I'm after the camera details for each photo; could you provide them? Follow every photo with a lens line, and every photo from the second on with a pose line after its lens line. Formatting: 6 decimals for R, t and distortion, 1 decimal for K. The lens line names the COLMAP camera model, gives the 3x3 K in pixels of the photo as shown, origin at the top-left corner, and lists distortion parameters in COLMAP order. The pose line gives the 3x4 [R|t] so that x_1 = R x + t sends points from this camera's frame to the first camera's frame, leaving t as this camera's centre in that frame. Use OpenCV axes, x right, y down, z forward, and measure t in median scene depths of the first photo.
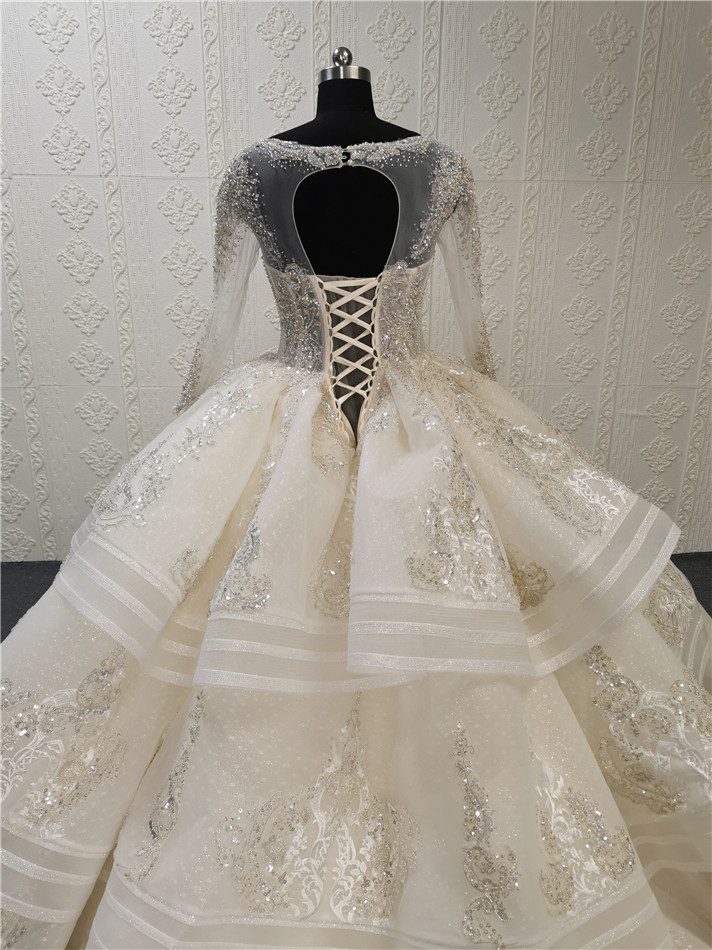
lens RADIAL K [[737.0, 0, 359.8], [0, 737.0, 474.9], [0, 0, 1]] dist [0.121362, -0.164418]
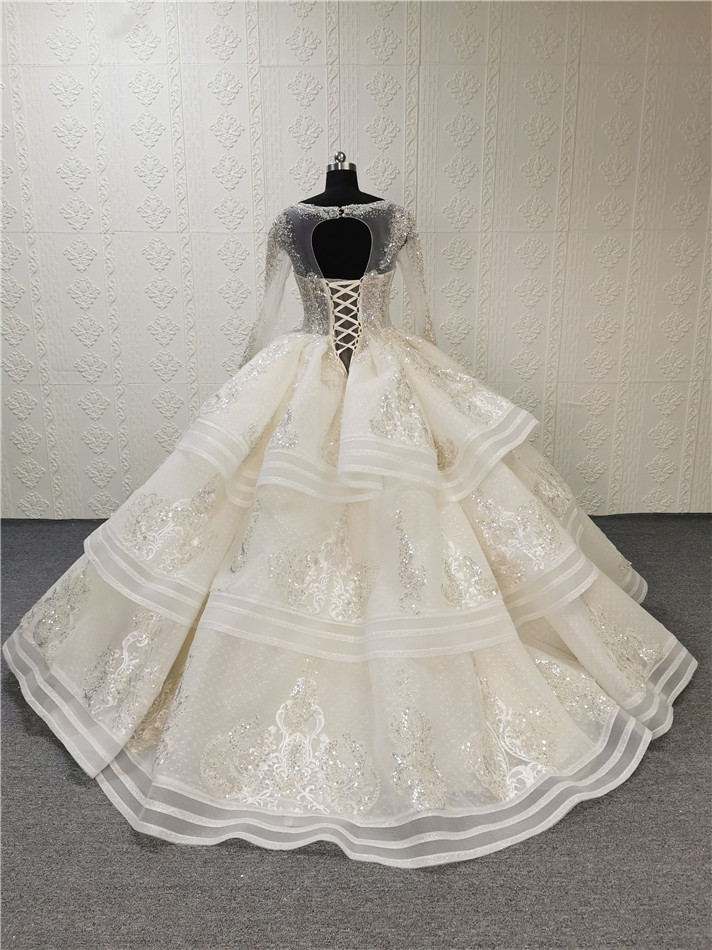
lens RADIAL K [[746.4, 0, 356.0], [0, 746.4, 475.0], [0, 0, 1]] dist [0.071789, 0.000935]
pose [[0.999344, -0.001001, -0.036209, 0.076117], [-0.001863, 0.996876, -0.078966, 0.320157], [0.036175, 0.078981, 0.996220, -0.690963]]
